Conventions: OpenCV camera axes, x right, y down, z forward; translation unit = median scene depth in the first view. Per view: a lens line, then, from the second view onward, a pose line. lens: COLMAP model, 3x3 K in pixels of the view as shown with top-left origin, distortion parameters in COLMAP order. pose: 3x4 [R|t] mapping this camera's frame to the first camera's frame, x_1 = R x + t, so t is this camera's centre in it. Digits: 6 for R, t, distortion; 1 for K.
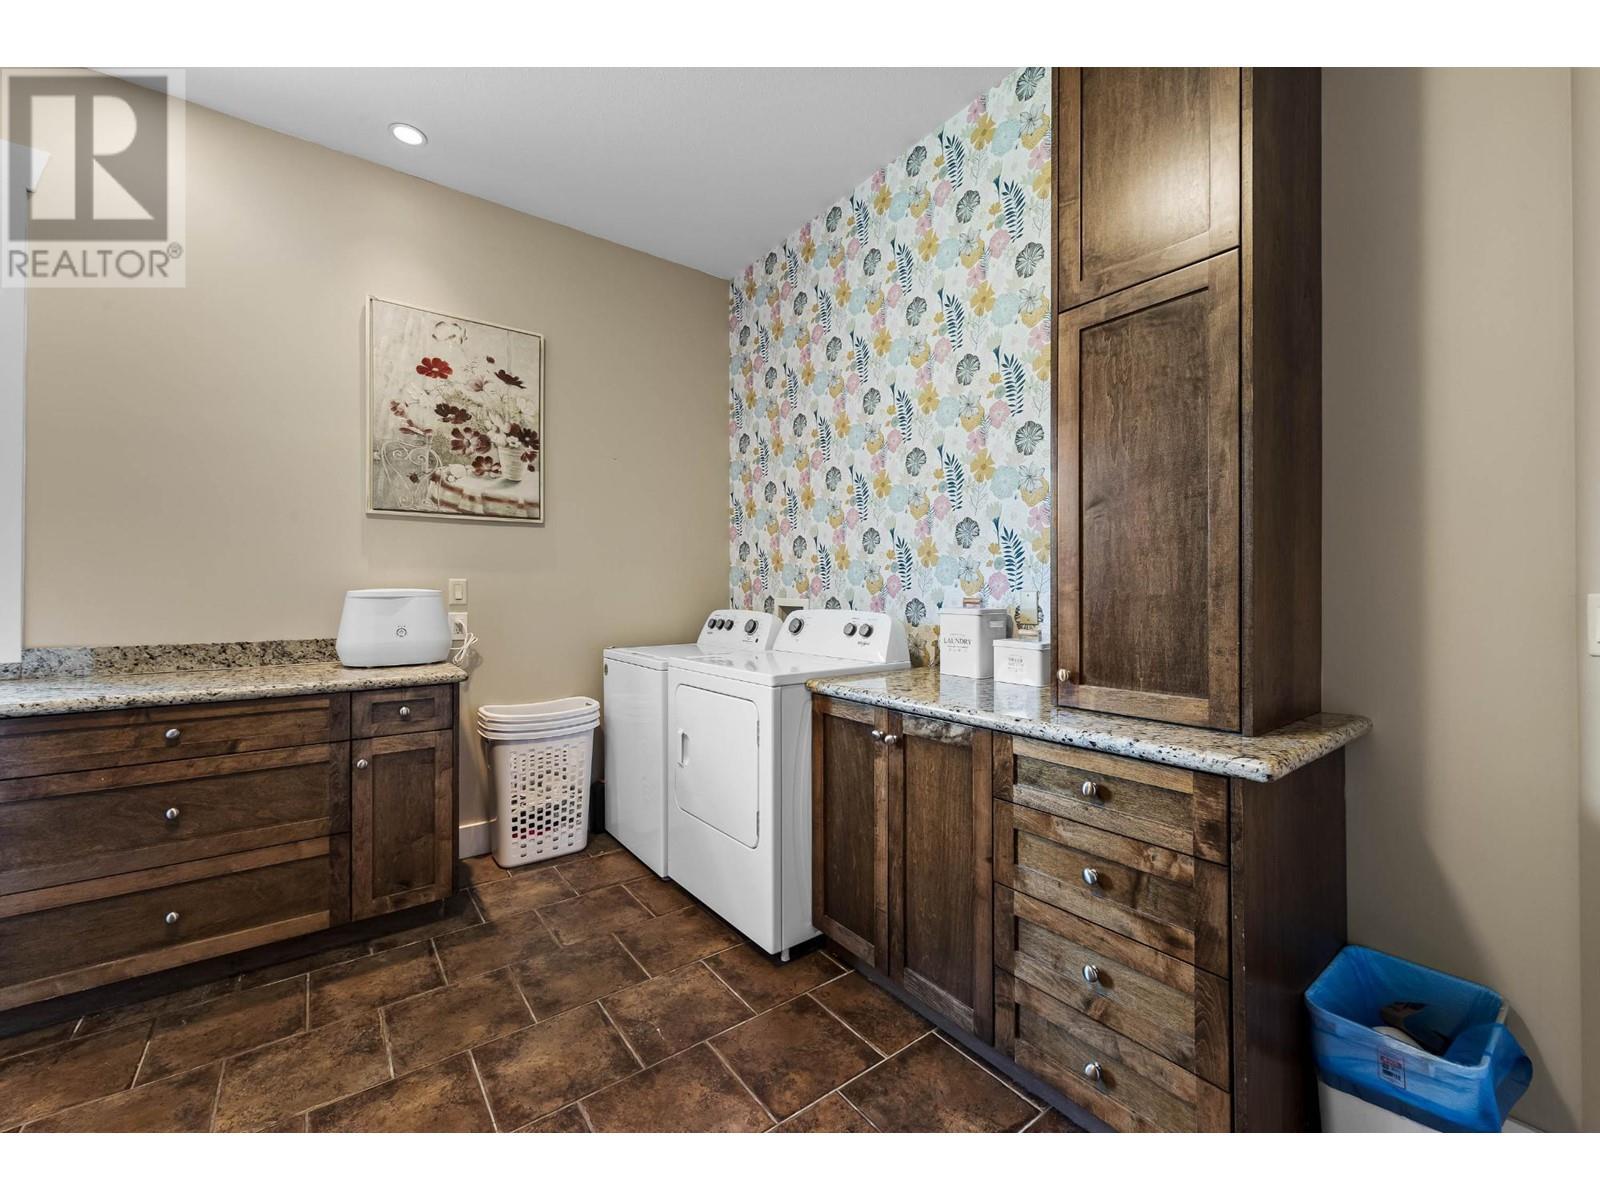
lens RADIAL K [[640.1, 0, 800.0], [0, 640.1, 600.0], [0, 0, 1]] dist [-0.002735, -0.000144]
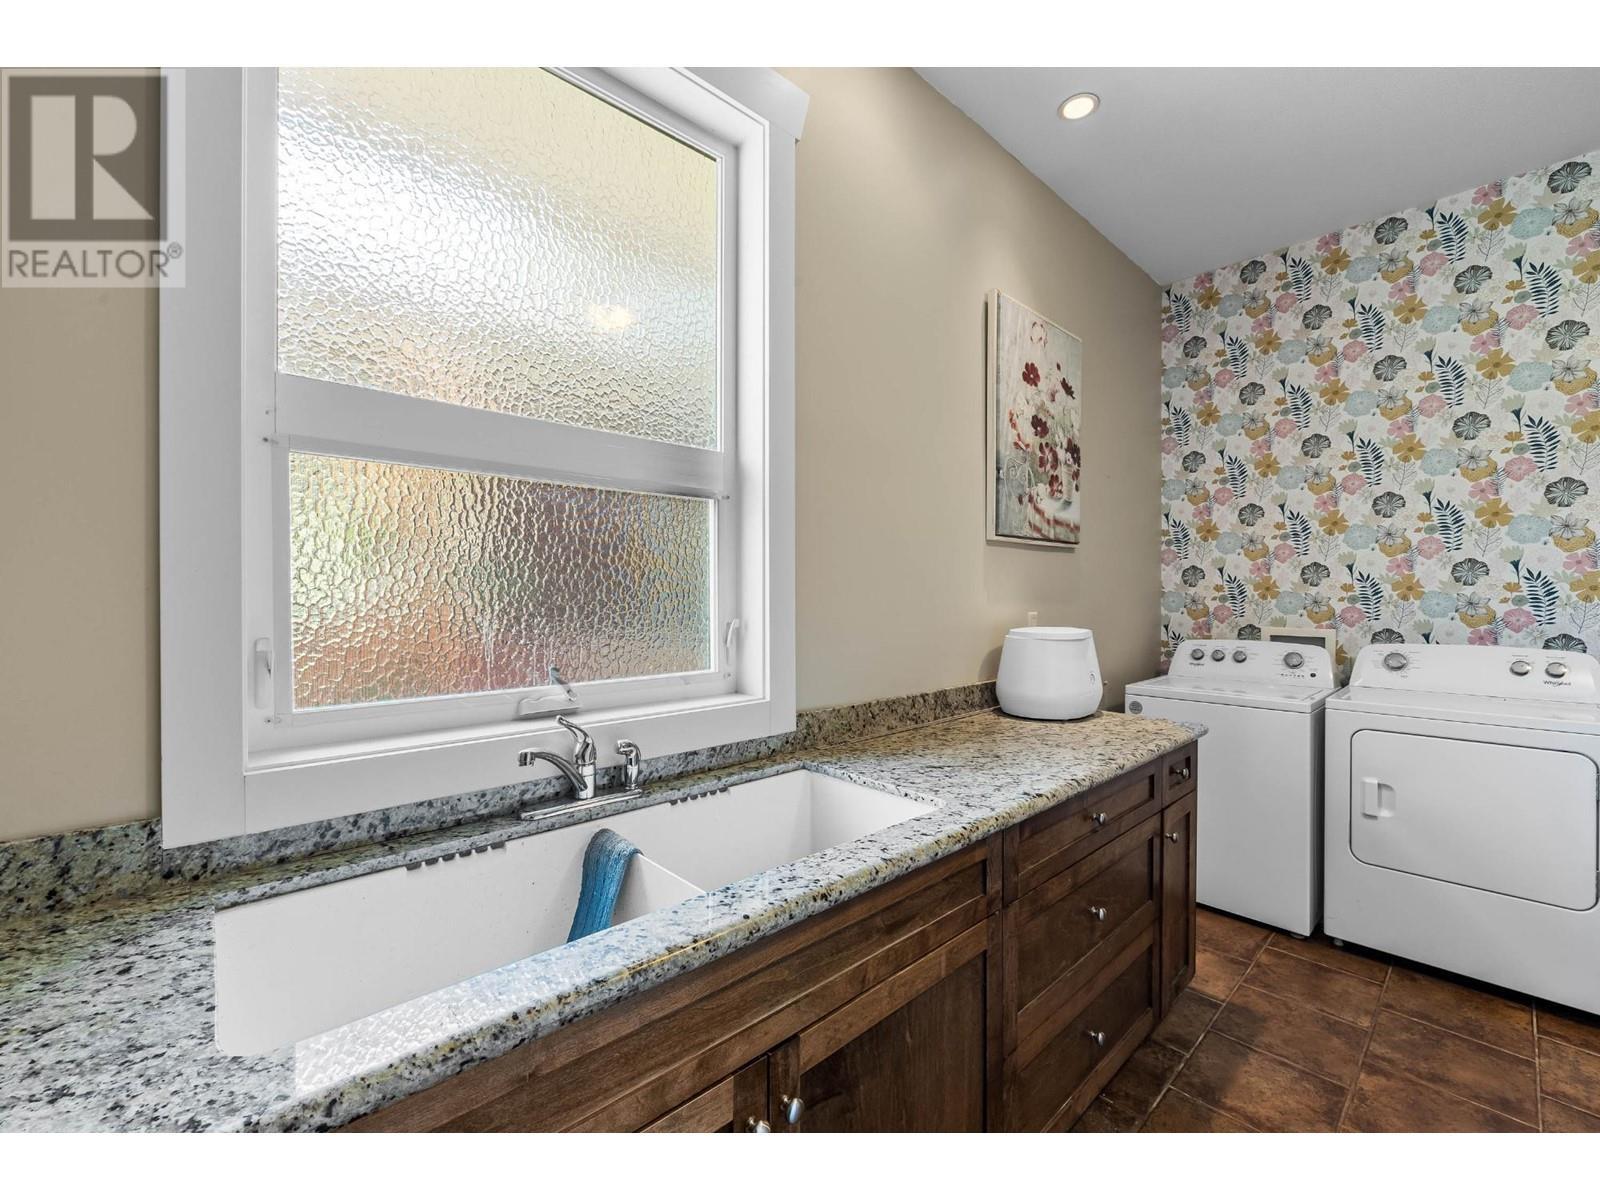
lens RADIAL K [[650.4, 0, 803.8], [0, 650.4, 609.6], [0, 0, 1]] dist [-0.001131, 0.000213]
pose [[0.994355, -0.003642, 0.106046, -0.948827], [0.002772, 0.999961, 0.008344, -0.045004], [-0.106073, -0.008003, 0.994326, 0.133404]]
